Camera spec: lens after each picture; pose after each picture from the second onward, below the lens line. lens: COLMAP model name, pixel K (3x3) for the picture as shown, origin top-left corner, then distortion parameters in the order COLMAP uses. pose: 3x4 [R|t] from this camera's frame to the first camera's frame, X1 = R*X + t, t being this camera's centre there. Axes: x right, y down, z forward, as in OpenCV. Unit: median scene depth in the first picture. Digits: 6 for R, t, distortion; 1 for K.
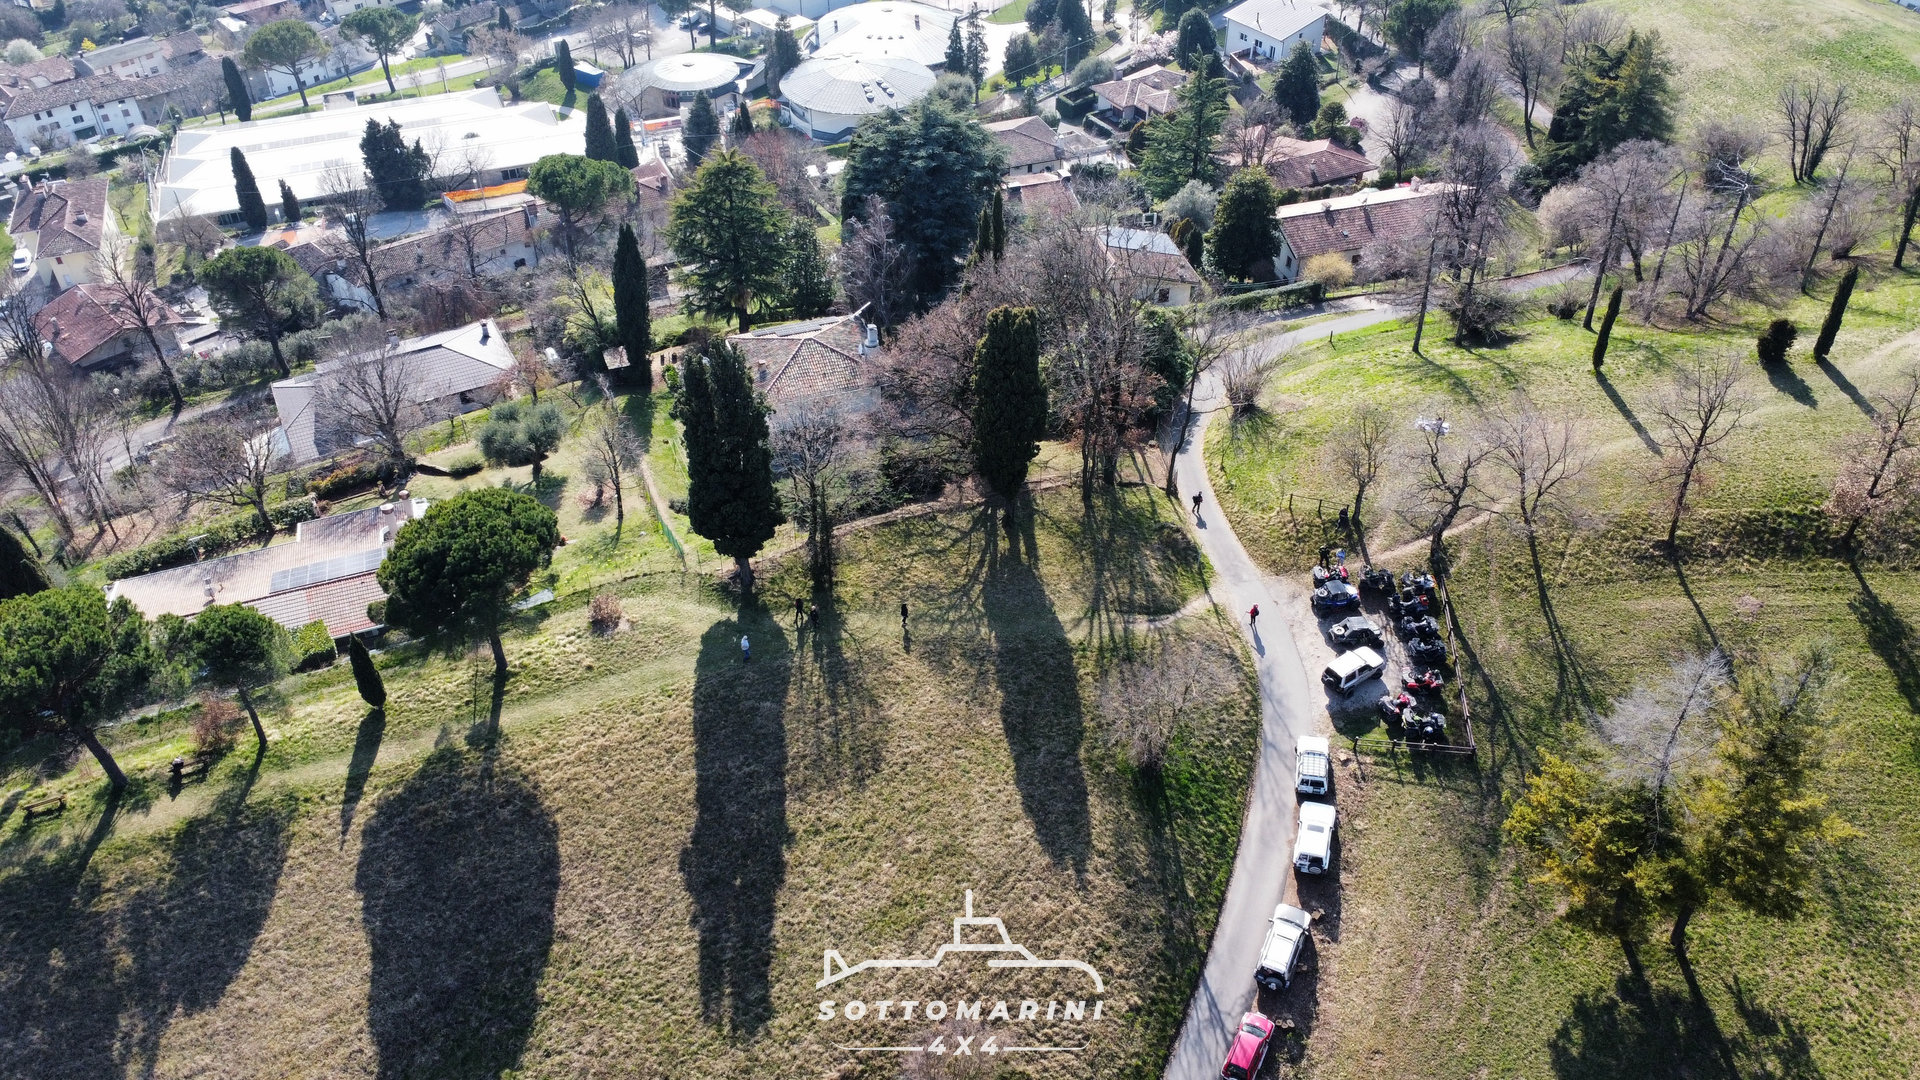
lens RADIAL K [[1435.9, 0, 969.5], [0, 1435.9, 539.5], [0, 0, 1]] dist [0.005019, -0.005786]
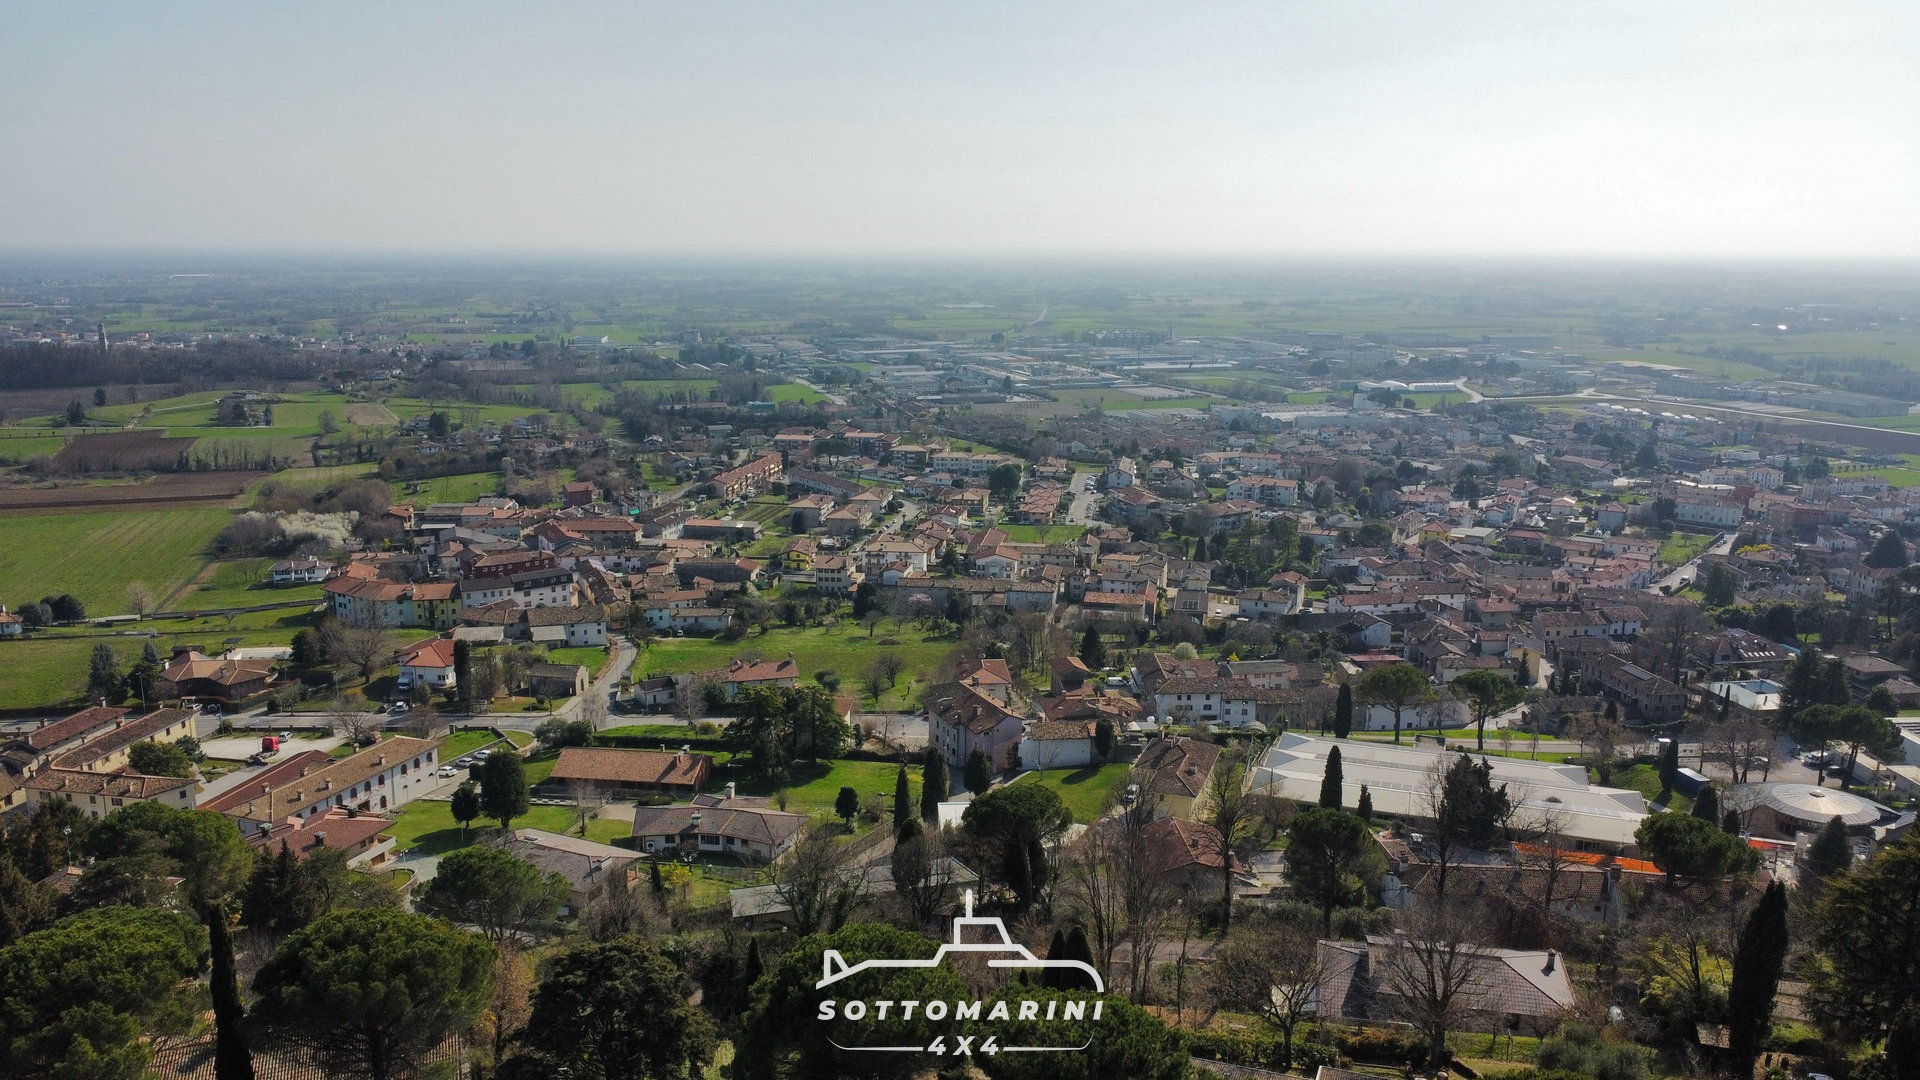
lens RADIAL K [[1435.9, 0, 971.9], [0, 1435.9, 548.3], [0, 0, 1]] dist [0.005019, -0.005786]
pose [[0.749641, 0.141817, -0.646473, -0.108604], [-0.422302, 0.854589, -0.302223, 0.101225], [0.509608, 0.499566, 0.700524, 0.091249]]
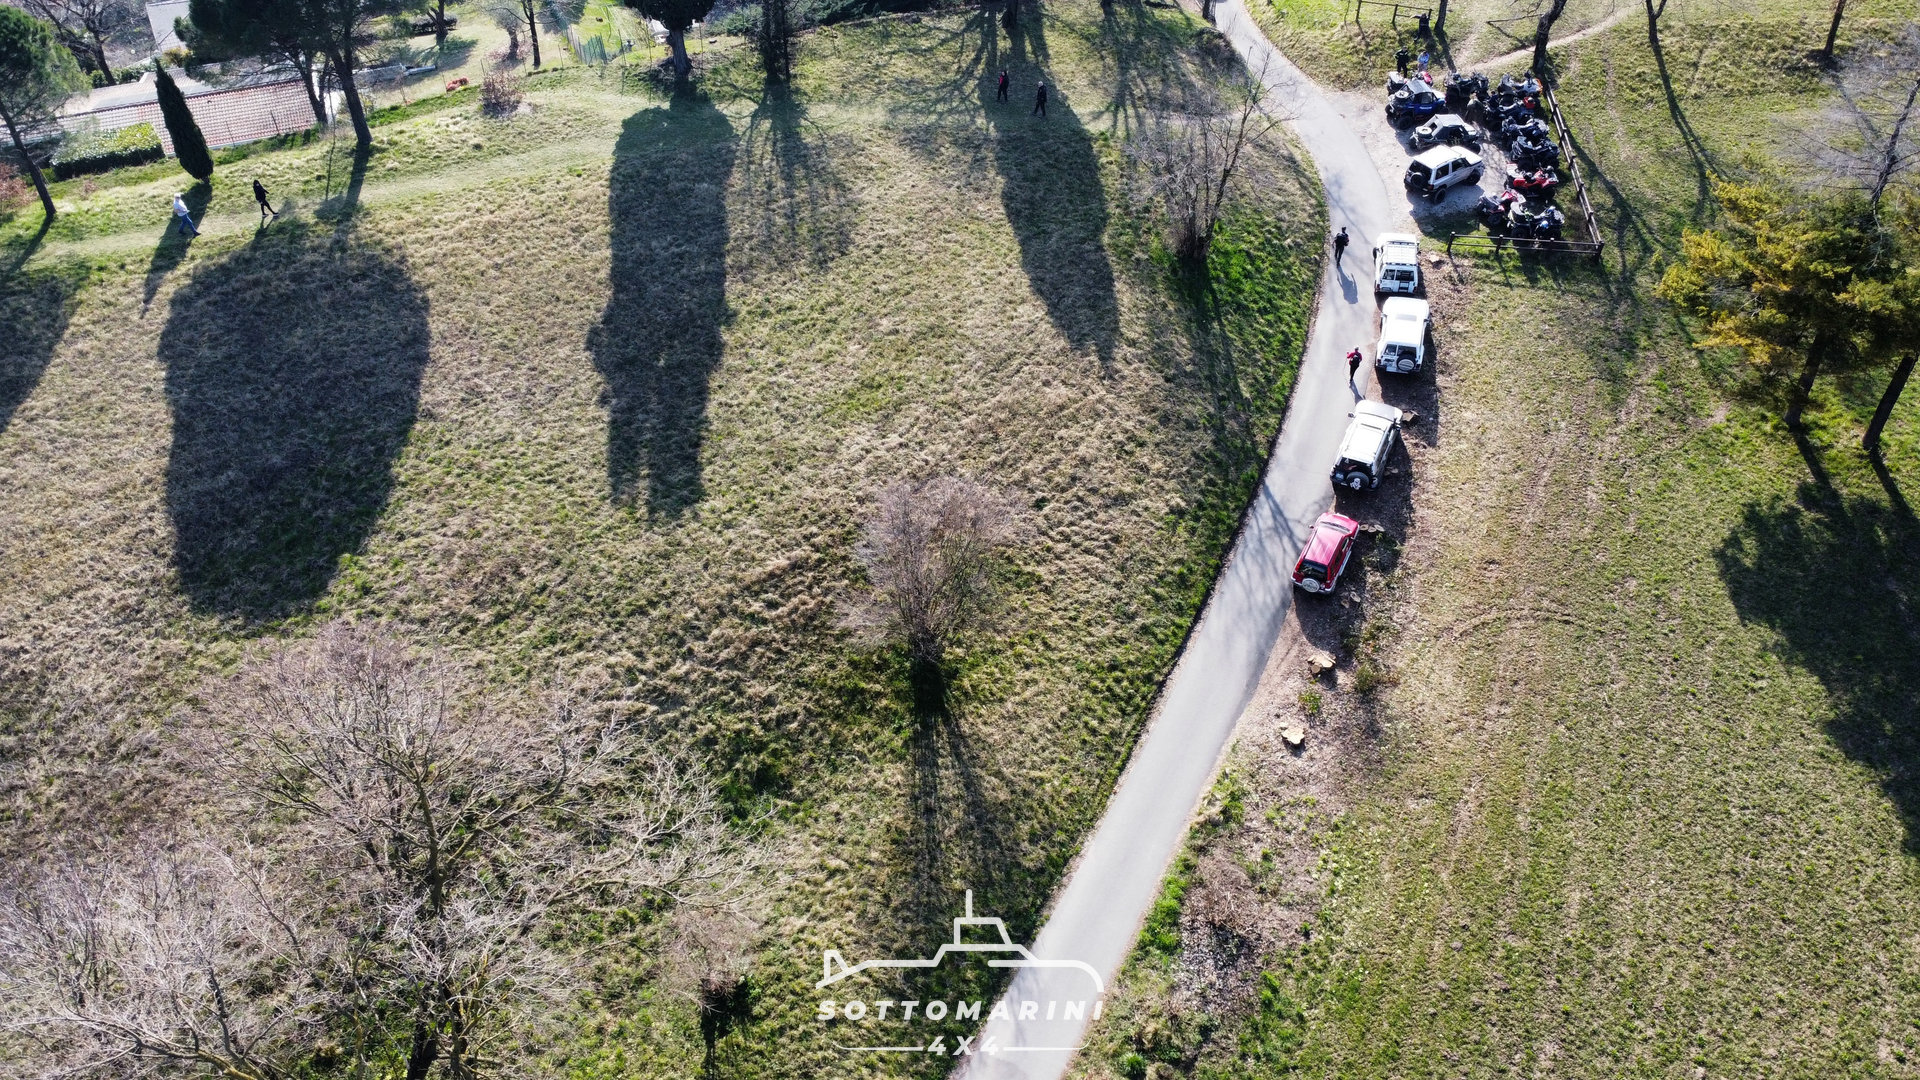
lens RADIAL K [[1435.9, 0, 970.3], [0, 1435.9, 534.6], [0, 0, 1]] dist [0.005019, -0.005786]
pose [[0.999991, -0.001500, 0.004058, 0.001180], [0.001255, 0.998211, 0.059772, 0.262481], [-0.004140, -0.059766, 0.998204, 0.208236]]
